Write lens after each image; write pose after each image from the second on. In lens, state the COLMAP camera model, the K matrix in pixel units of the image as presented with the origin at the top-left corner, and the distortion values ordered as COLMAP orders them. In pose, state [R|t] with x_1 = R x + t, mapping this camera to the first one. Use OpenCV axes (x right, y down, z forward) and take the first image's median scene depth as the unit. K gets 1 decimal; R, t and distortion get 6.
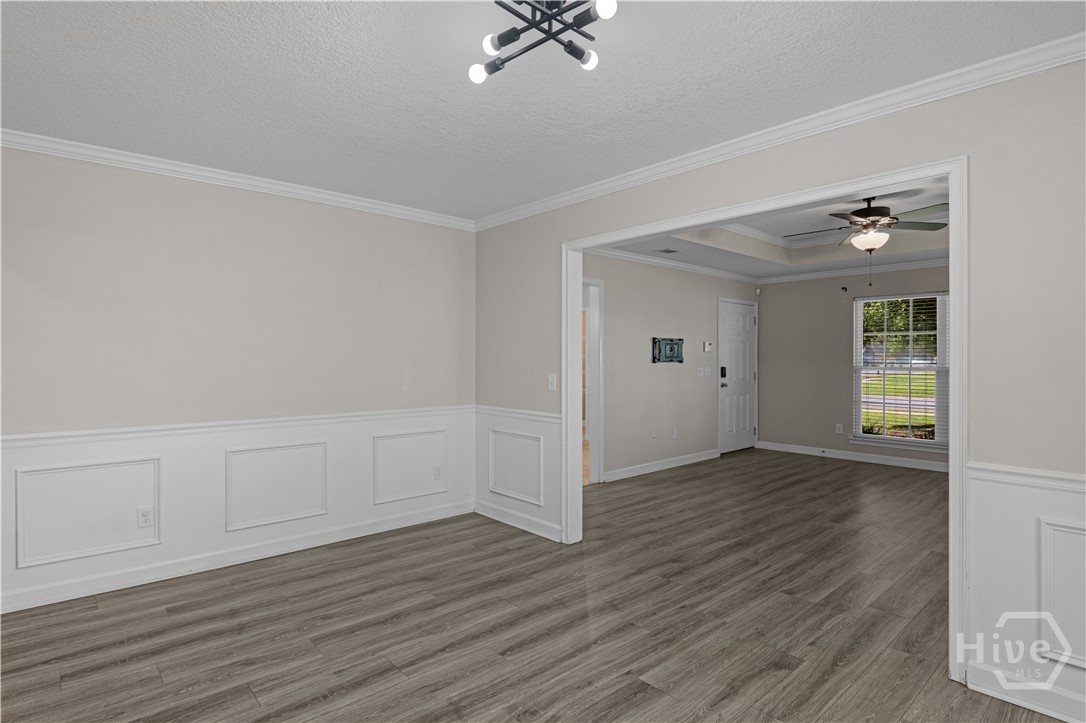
lens RADIAL K [[547.4, 0, 531.2], [0, 547.4, 353.7], [0, 0, 1]] dist [-0.017652, -0.004570]
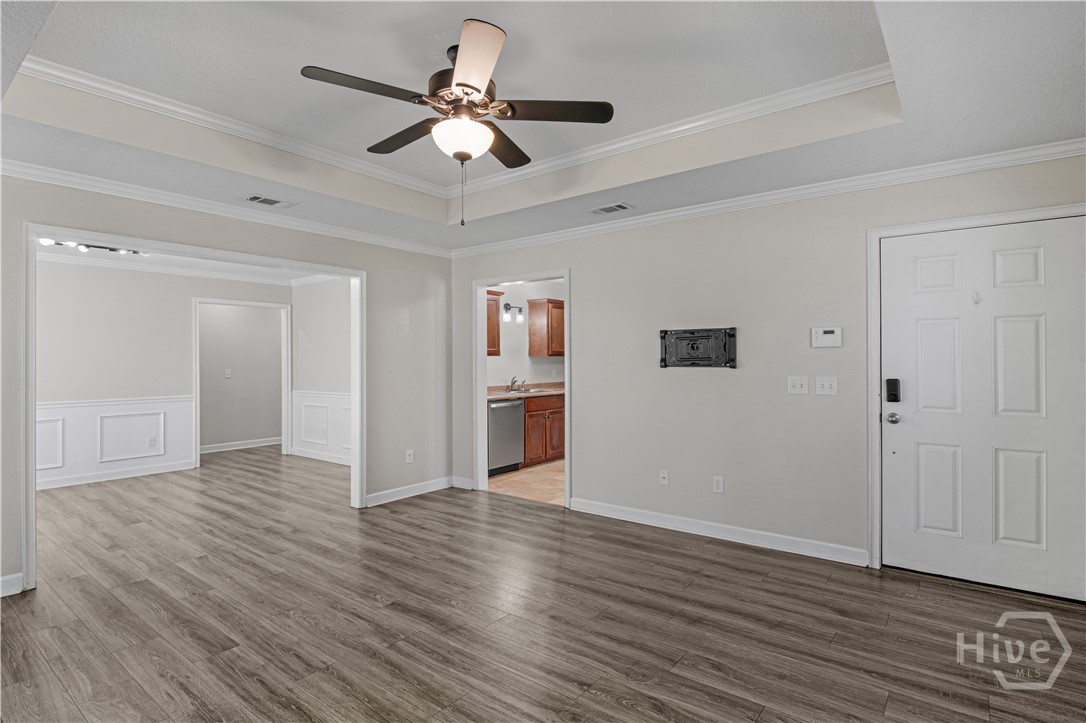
lens RADIAL K [[547.4, 0, 535.7], [0, 547.4, 372.8], [0, 0, 1]] dist [-0.017652, -0.004570]
pose [[0.205966, 0.025648, -0.978223, 1.289209], [0.012609, 0.999504, 0.028861, 0.002704], [0.978478, -0.018279, 0.205540, 1.067451]]
